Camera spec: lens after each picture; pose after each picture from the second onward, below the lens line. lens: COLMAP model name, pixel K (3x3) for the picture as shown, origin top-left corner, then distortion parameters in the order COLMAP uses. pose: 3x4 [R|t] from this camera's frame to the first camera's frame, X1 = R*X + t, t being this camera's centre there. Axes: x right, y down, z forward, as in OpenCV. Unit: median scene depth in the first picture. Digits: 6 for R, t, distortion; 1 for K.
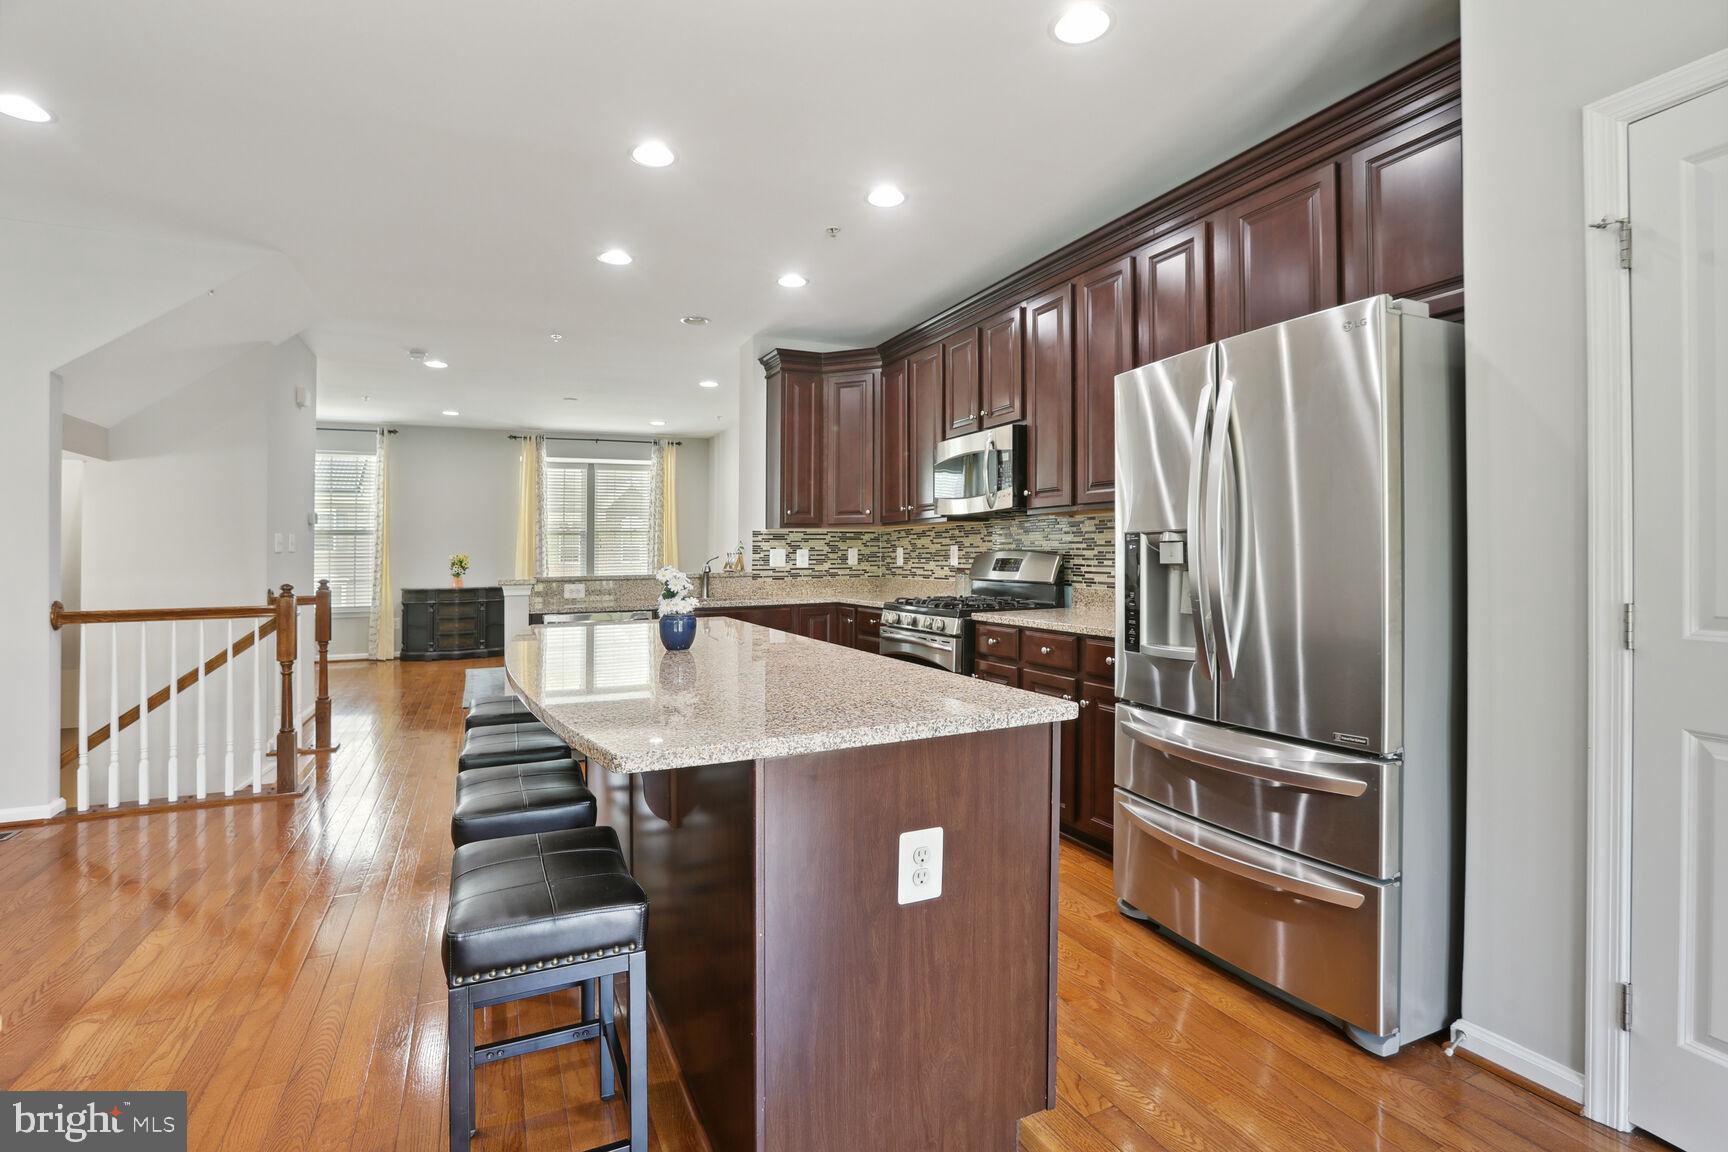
lens RADIAL K [[808.9, 0, 869.2], [0, 808.9, 527.7], [0, 0, 1]] dist [-0.061100, 0.022328]
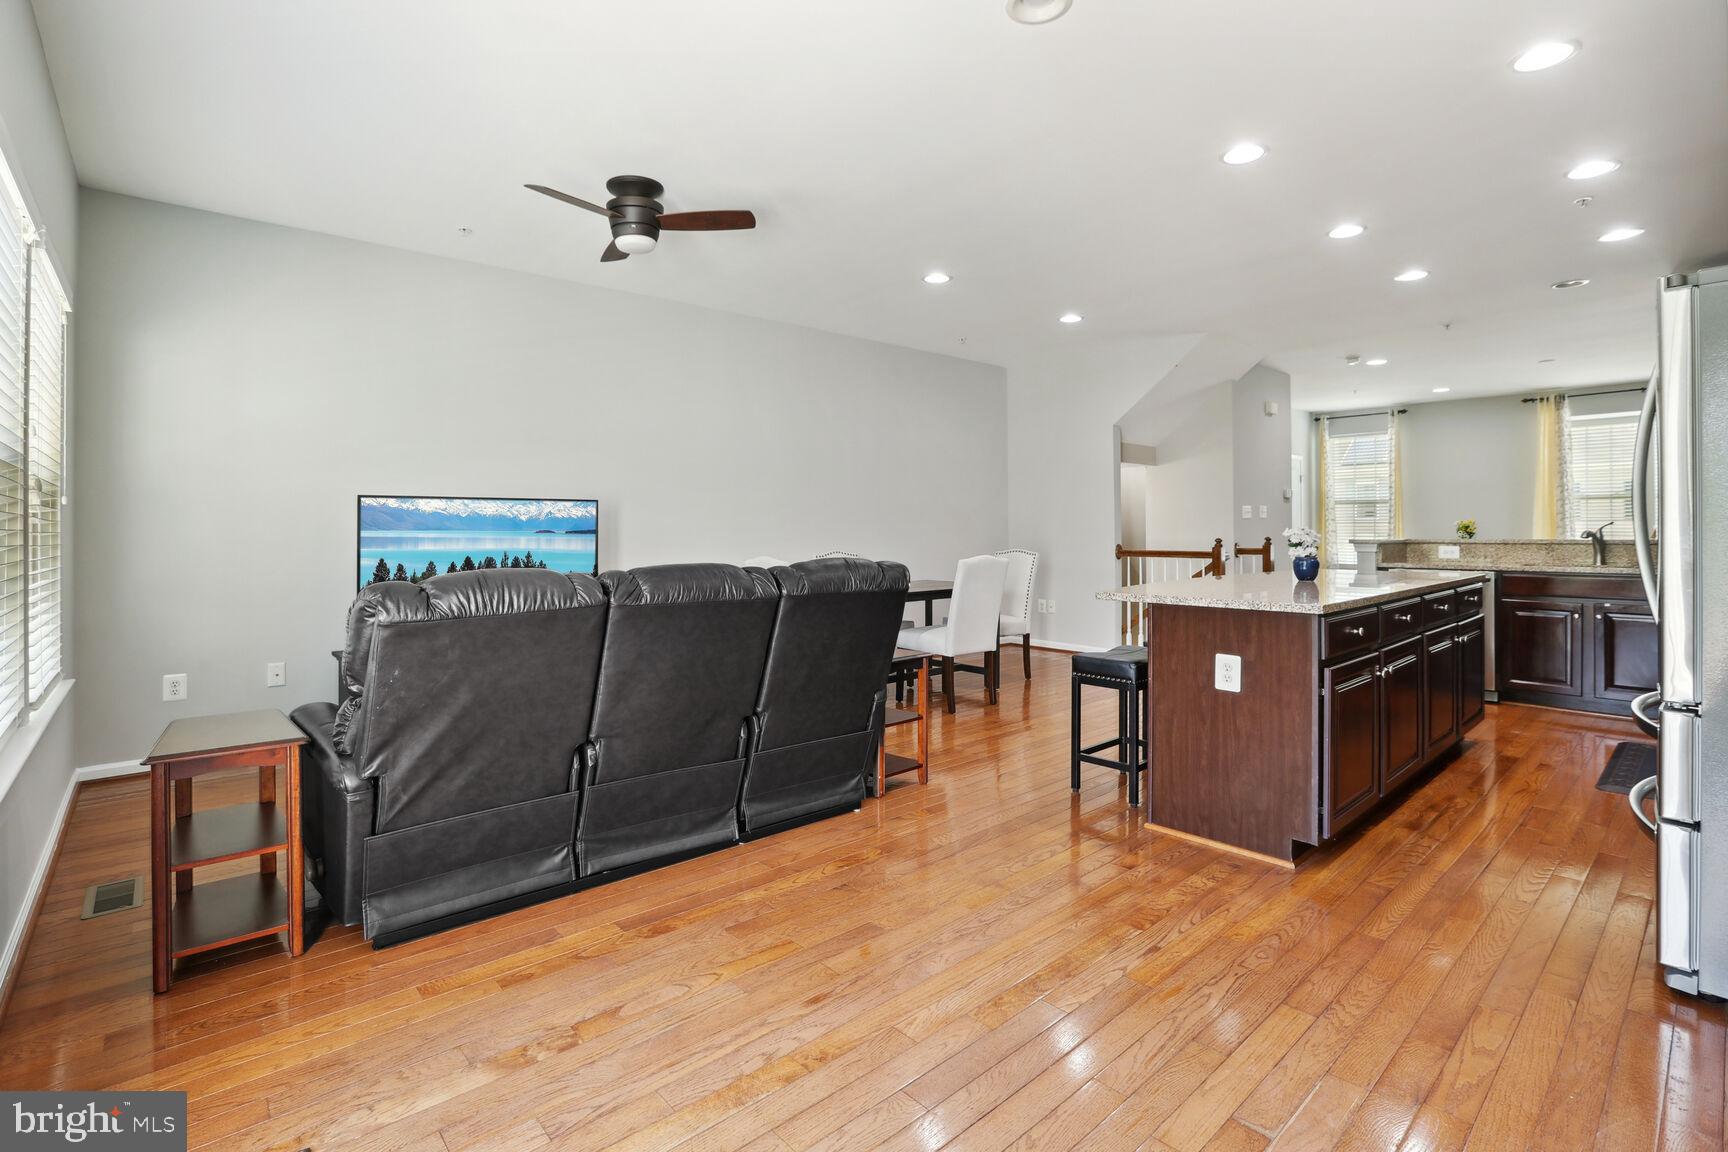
lens RADIAL K [[784.5, 0, 860.5], [0, 784.5, 521.8], [0, 0, 1]] dist [-0.054717, 0.015824]
pose [[0.290051, 0.002896, -0.957007, 0.220558], [0.030400, 0.999463, 0.012239, -0.001160], [0.956528, -0.032643, 0.289807, -0.057650]]
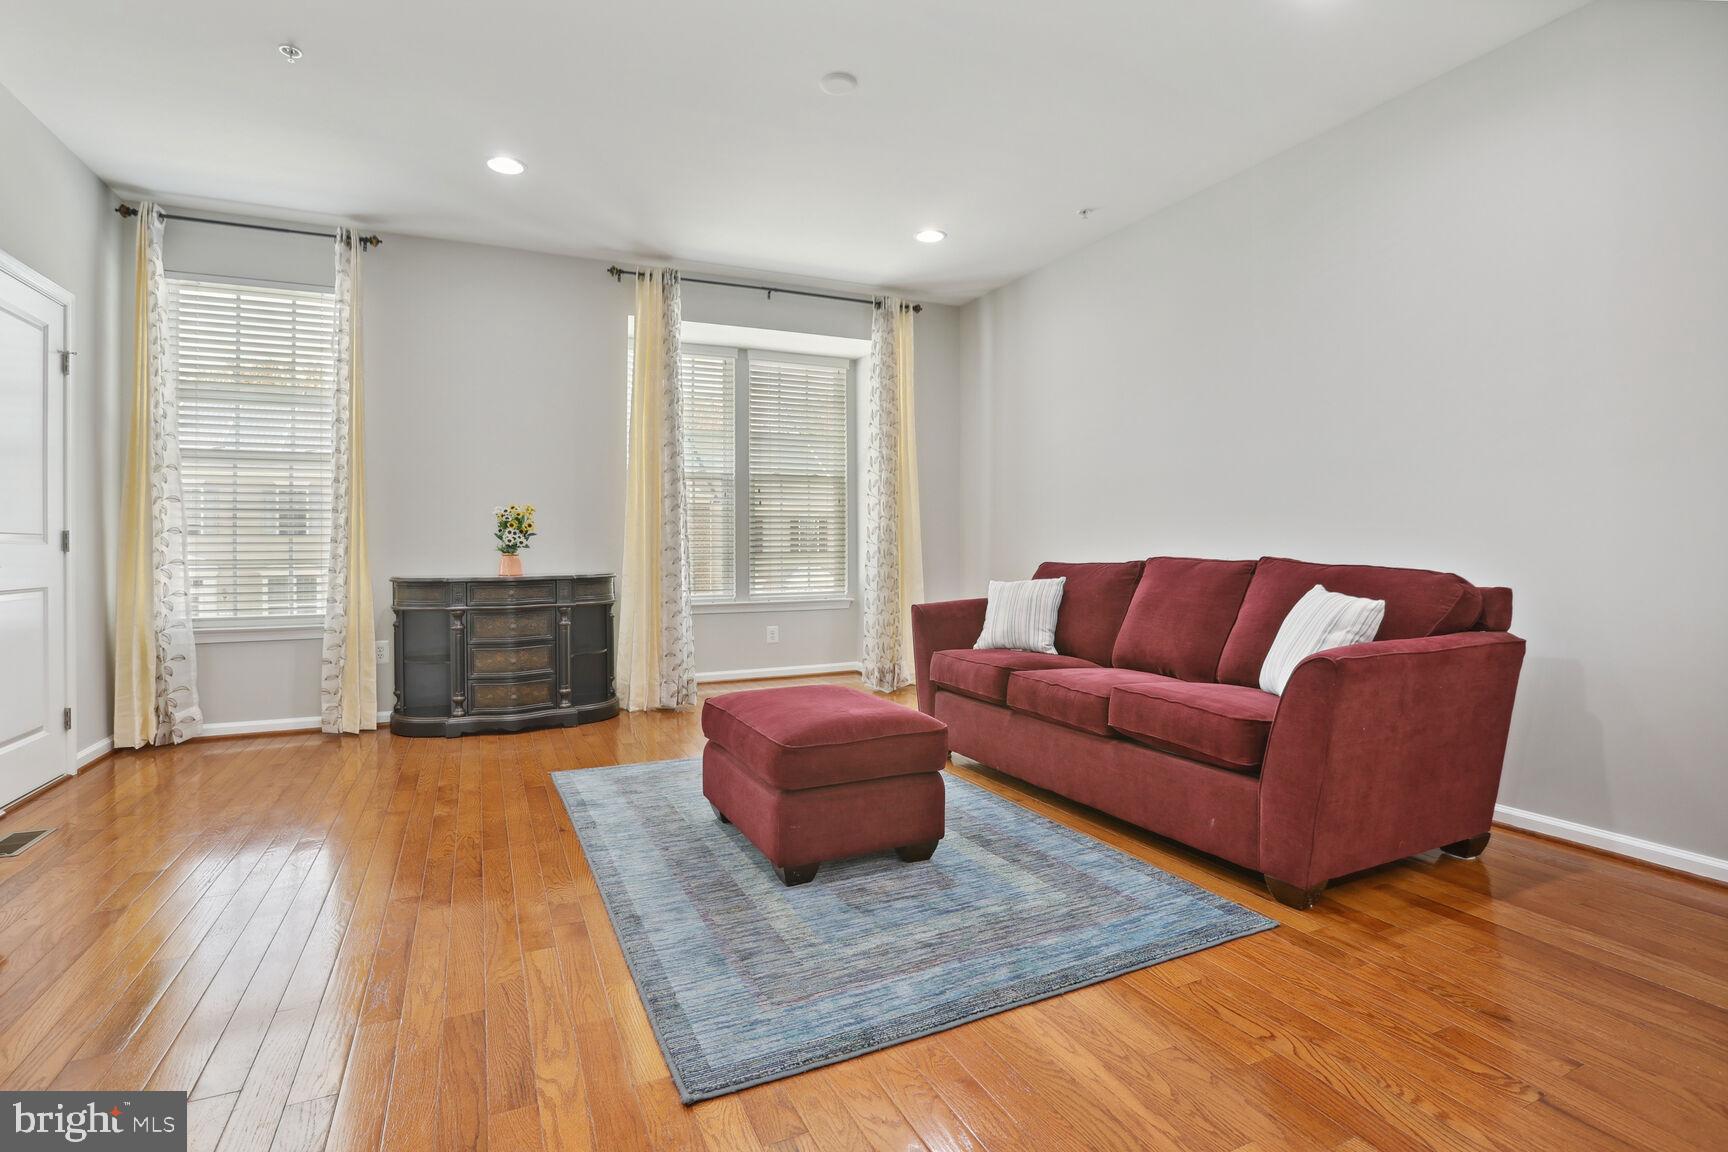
lens RADIAL K [[801.9, 0, 859.6], [0, 801.9, 556.1], [0, 0, 1]] dist [-0.070598, 0.033190]
pose [[0.999994, 0.003526, 0.000704, -0.318395], [-0.003547, 0.999463, 0.032586, 0.048391], [-0.000589, -0.032589, 0.999469, 0.545748]]
